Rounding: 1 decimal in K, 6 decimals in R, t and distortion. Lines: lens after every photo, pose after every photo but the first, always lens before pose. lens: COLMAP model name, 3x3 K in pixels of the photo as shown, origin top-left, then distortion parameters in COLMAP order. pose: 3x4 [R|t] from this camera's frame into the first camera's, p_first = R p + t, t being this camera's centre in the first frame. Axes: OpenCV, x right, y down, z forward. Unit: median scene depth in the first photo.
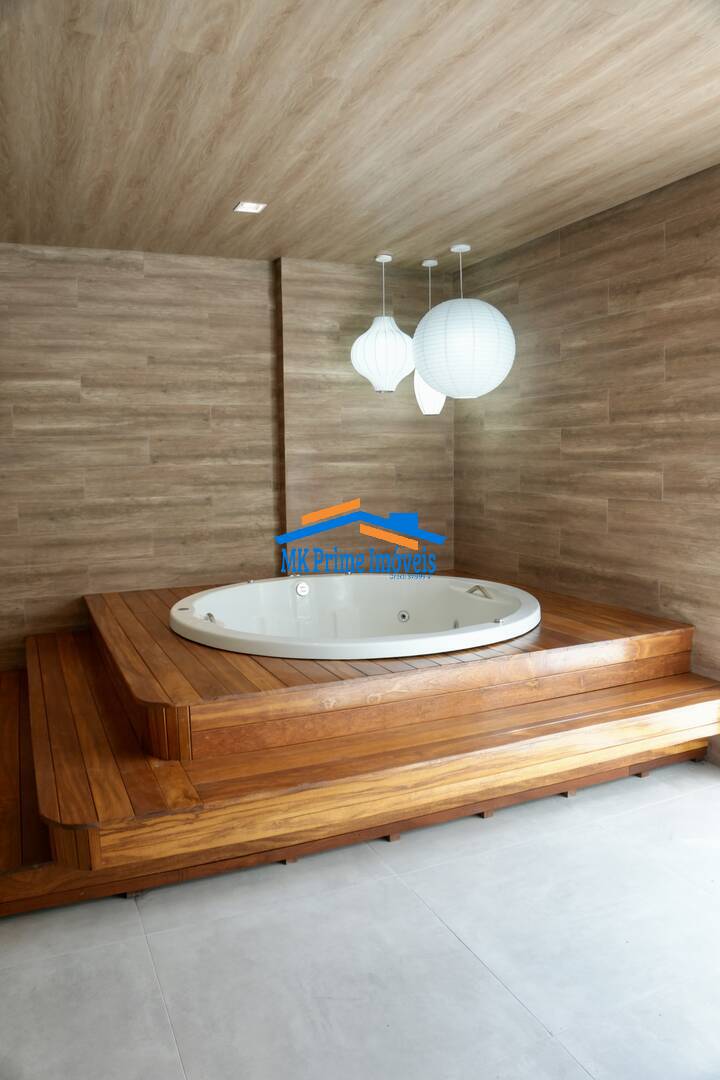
lens RADIAL K [[772.1, 0, 360.0], [0, 772.1, 540.0], [0, 0, 1]] dist [-0.169467, 0.108339]
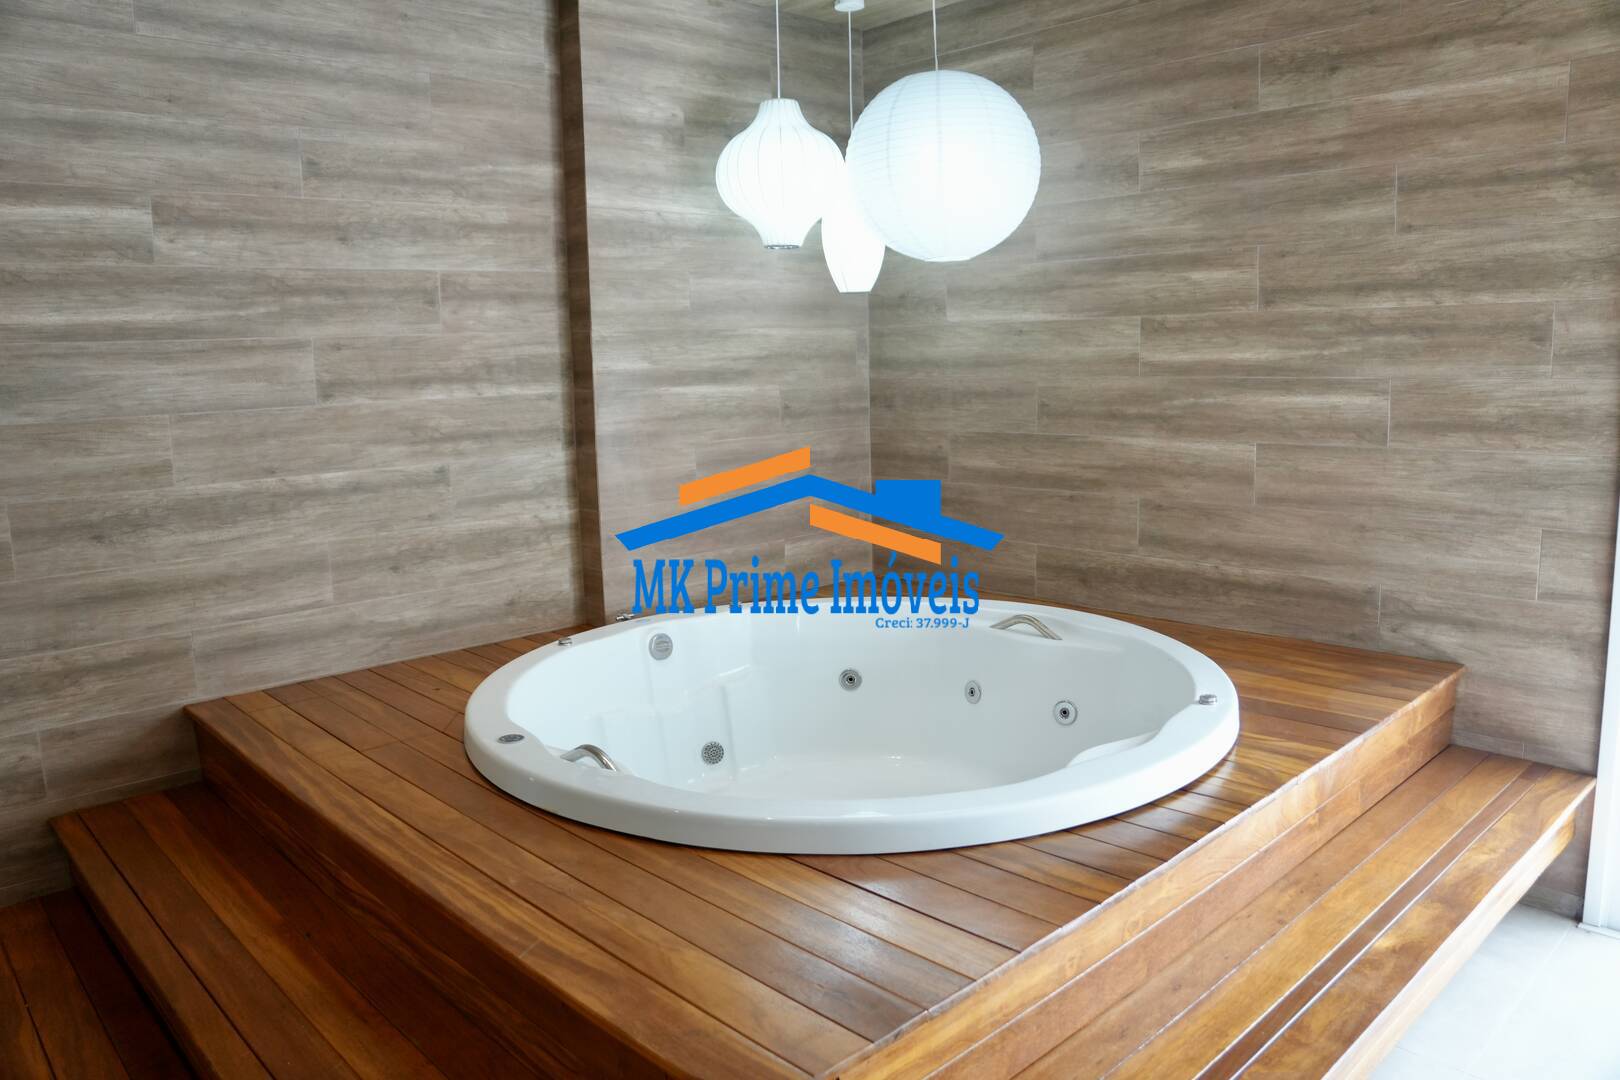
lens RADIAL K [[1158.2, 0, 804.1], [0, 1158.2, 532.1], [0, 0, 1]] dist [-0.169467, 0.108339]
pose [[0.946343, -0.061054, 0.317344, -0.228148], [0.050245, 0.997847, 0.042143, -0.037208], [-0.319233, -0.023937, 0.947374, 0.285527]]
